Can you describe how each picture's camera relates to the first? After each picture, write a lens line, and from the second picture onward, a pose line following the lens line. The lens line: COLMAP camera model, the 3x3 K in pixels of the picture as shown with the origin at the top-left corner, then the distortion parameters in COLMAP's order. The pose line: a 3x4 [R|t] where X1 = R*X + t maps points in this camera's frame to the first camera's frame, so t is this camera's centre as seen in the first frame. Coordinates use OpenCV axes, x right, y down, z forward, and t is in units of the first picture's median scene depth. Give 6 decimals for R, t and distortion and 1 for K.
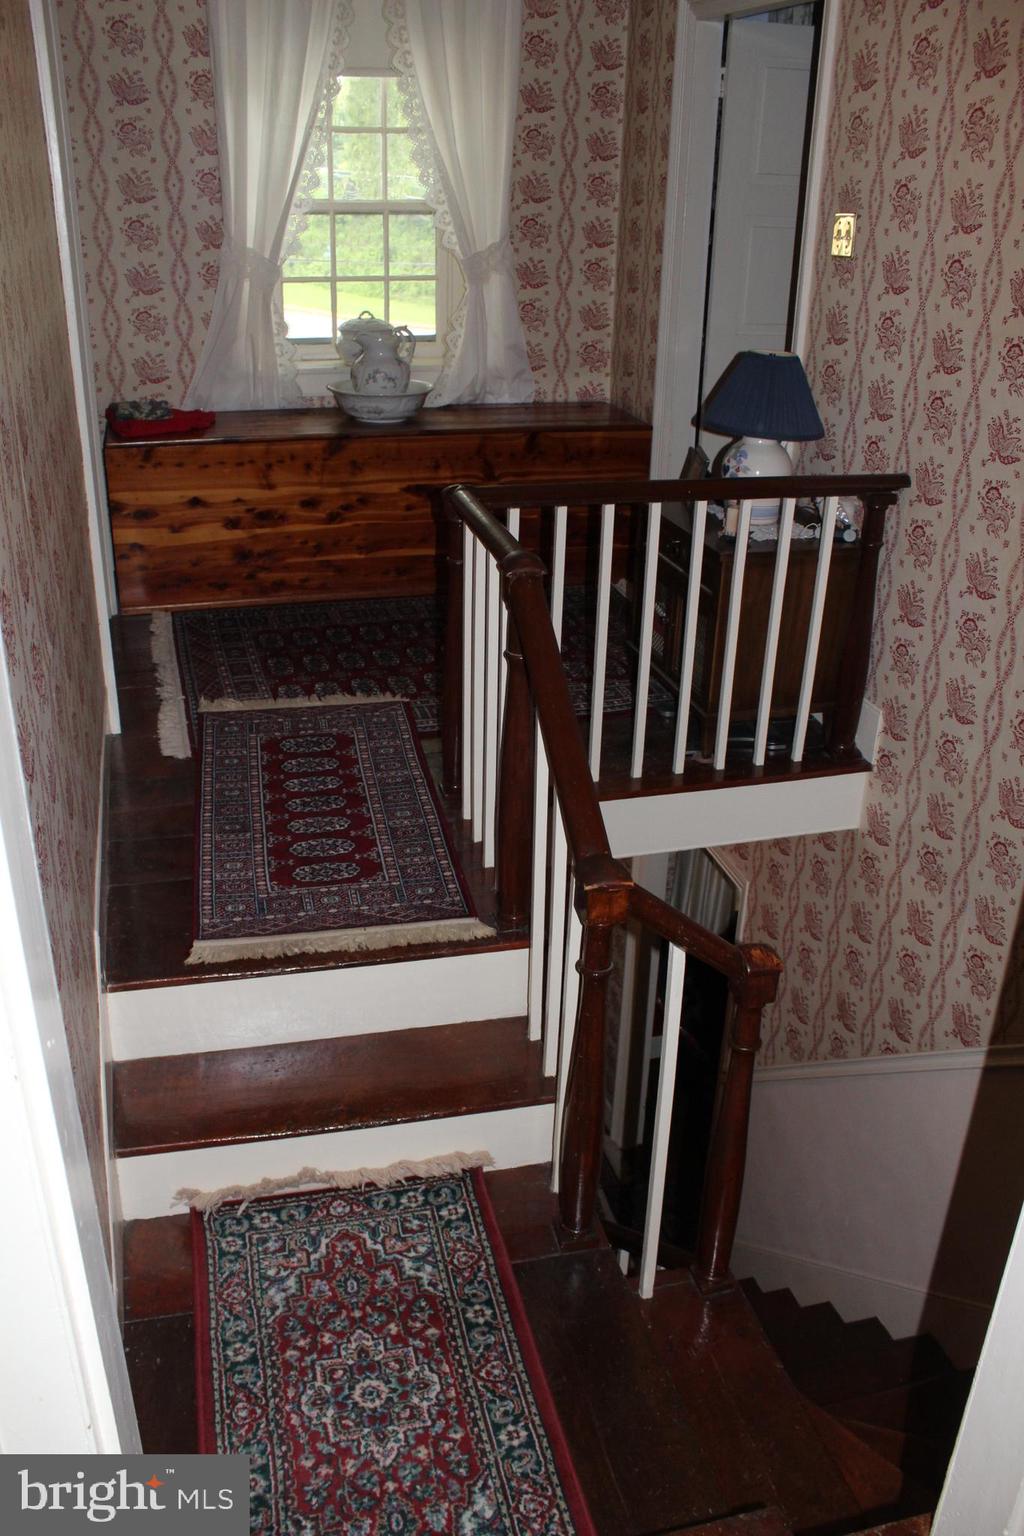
lens RADIAL K [[1277.1, 0, 504.6], [0, 1277.1, 796.4], [0, 0, 1]] dist [-0.167122, 0.154688]
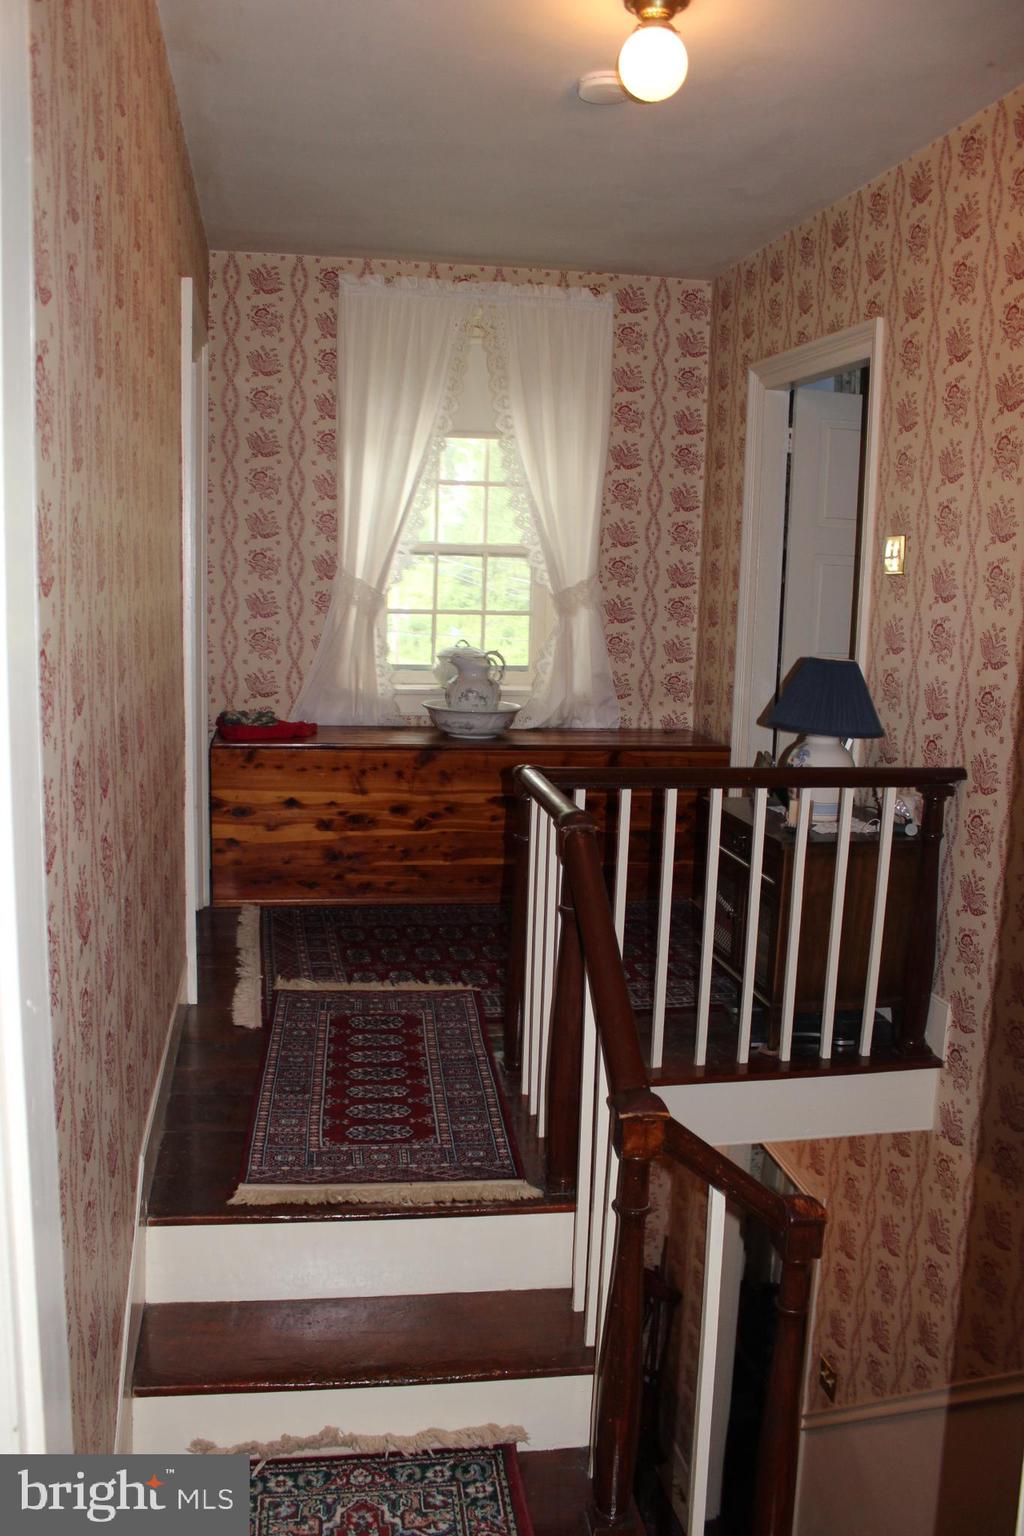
lens RADIAL K [[1307.7, 0, 516.5], [0, 1307.7, 834.5], [0, 0, 1]] dist [-0.167016, 0.186940]
pose [[0.995788, 0.024569, -0.088331, 0.045483], [-0.048477, 0.958831, -0.279808, 0.101298], [0.077820, 0.282911, 0.955984, -0.027914]]
